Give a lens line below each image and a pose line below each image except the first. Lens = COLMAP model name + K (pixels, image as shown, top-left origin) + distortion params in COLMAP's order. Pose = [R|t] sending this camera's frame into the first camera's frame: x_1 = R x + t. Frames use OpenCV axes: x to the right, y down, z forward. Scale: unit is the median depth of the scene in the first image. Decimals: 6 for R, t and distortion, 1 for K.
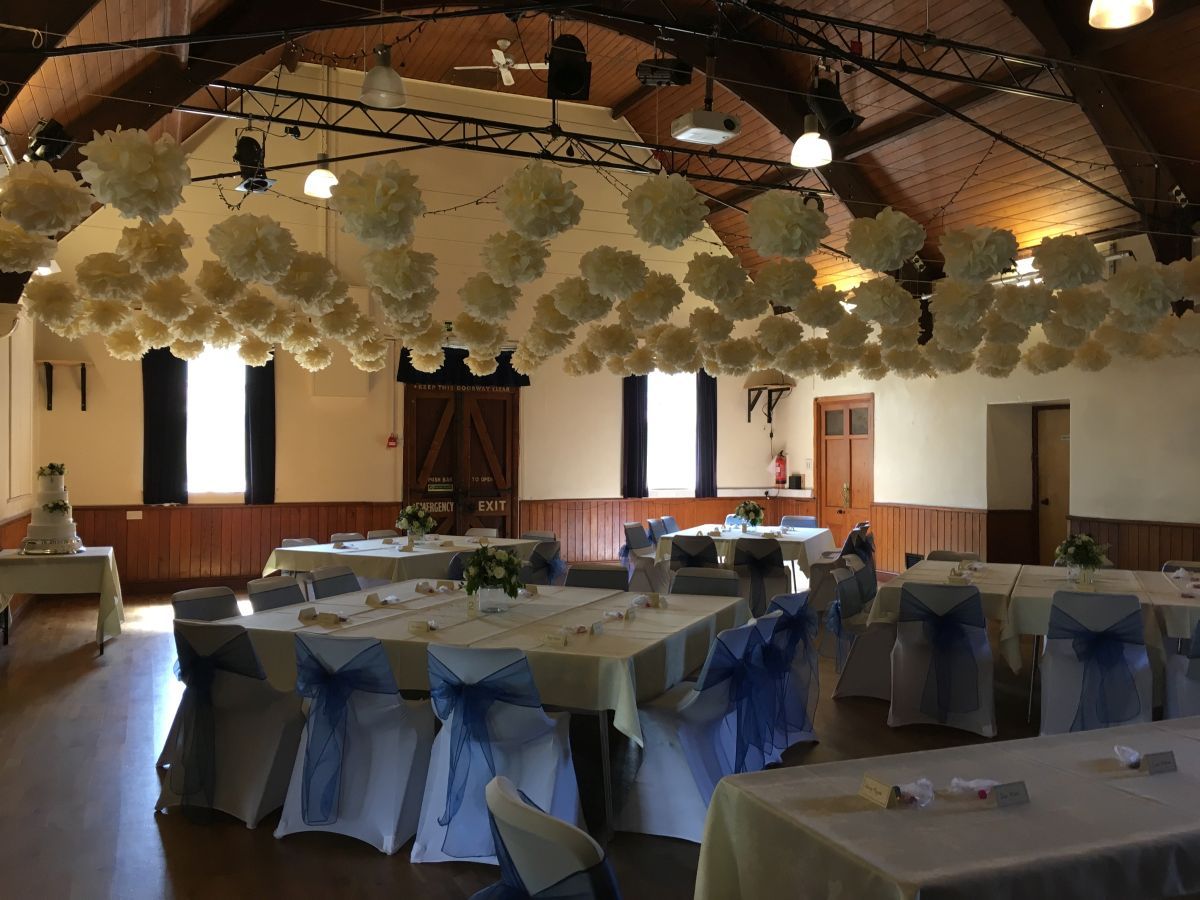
lens RADIAL K [[1049.1, 0, 599.4], [0, 1049.1, 446.6], [0, 0, 1]] dist [0.070707, -0.122962]
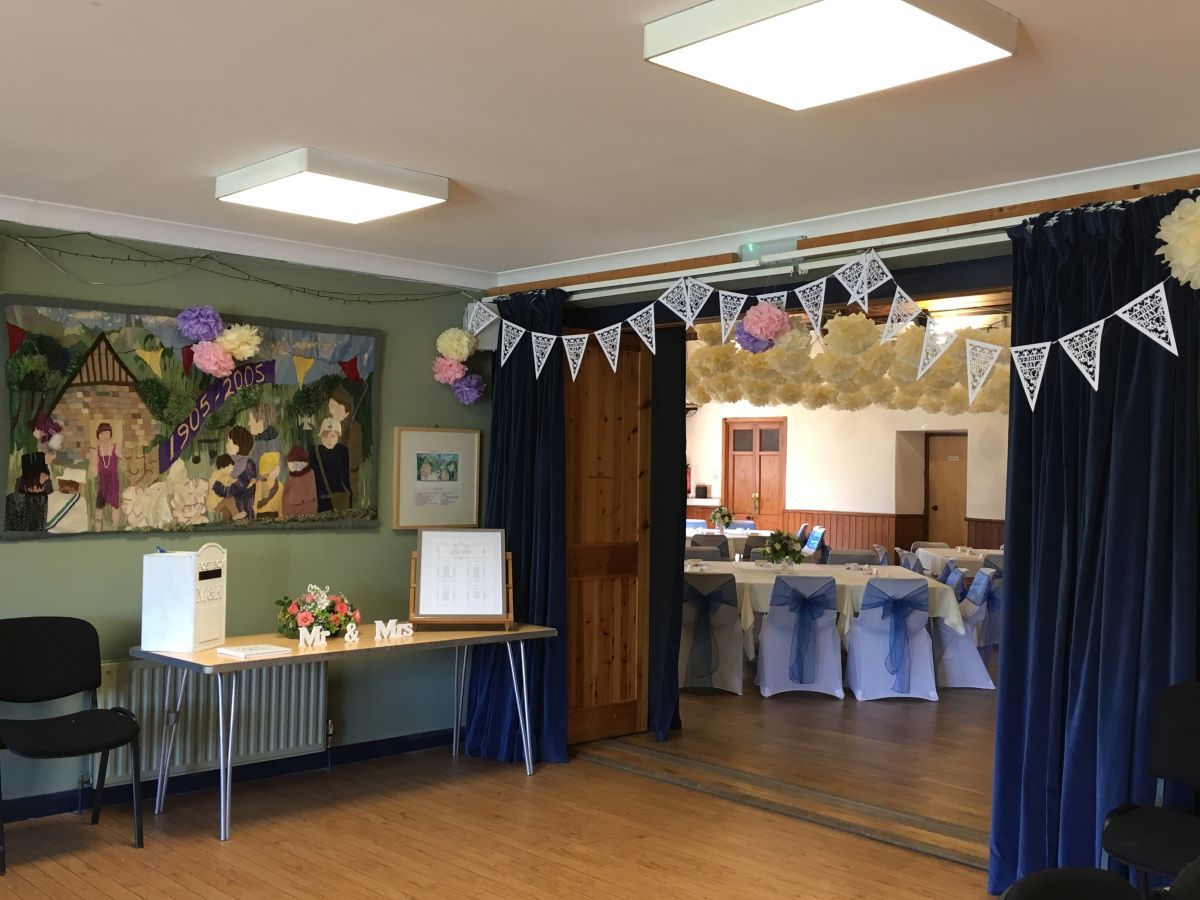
lens RADIAL K [[1262.7, 0, 600.9], [0, 1262.7, 458.0], [0, 0, 1]] dist [0.003162, 0.000000]
pose [[0.945283, 0.013721, 0.325961, -0.464430], [-0.015699, 0.999871, 0.003439, -0.007219], [-0.325872, -0.008368, 0.945377, -0.316842]]
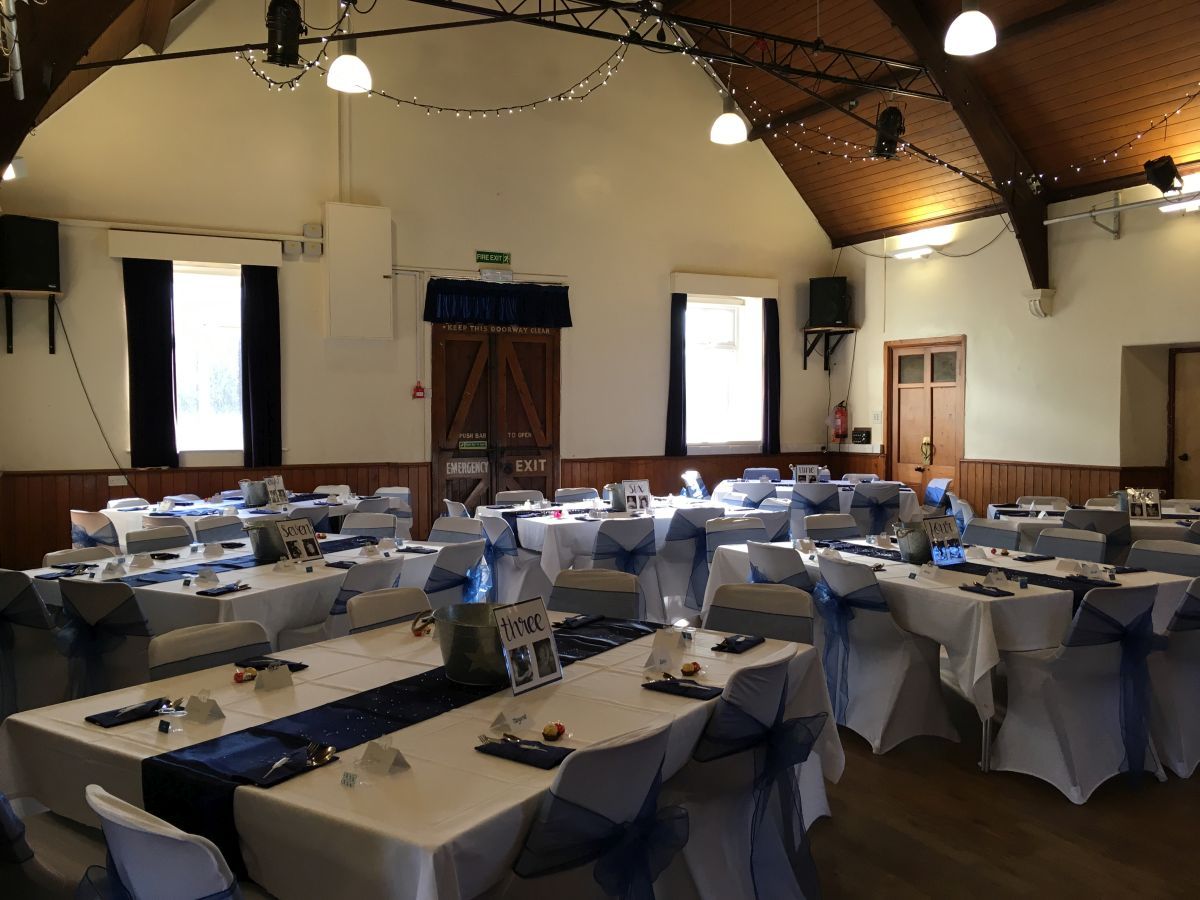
lens RADIAL K [[1049.1, 0, 597.7], [0, 1049.1, 457.1], [0, 0, 1]] dist [0.070707, -0.122962]
pose [[0.997617, -0.006675, 0.068666, -0.127140], [0.002865, 0.998458, 0.055434, 0.001634], [-0.068930, -0.055105, 0.996098, 0.156166]]
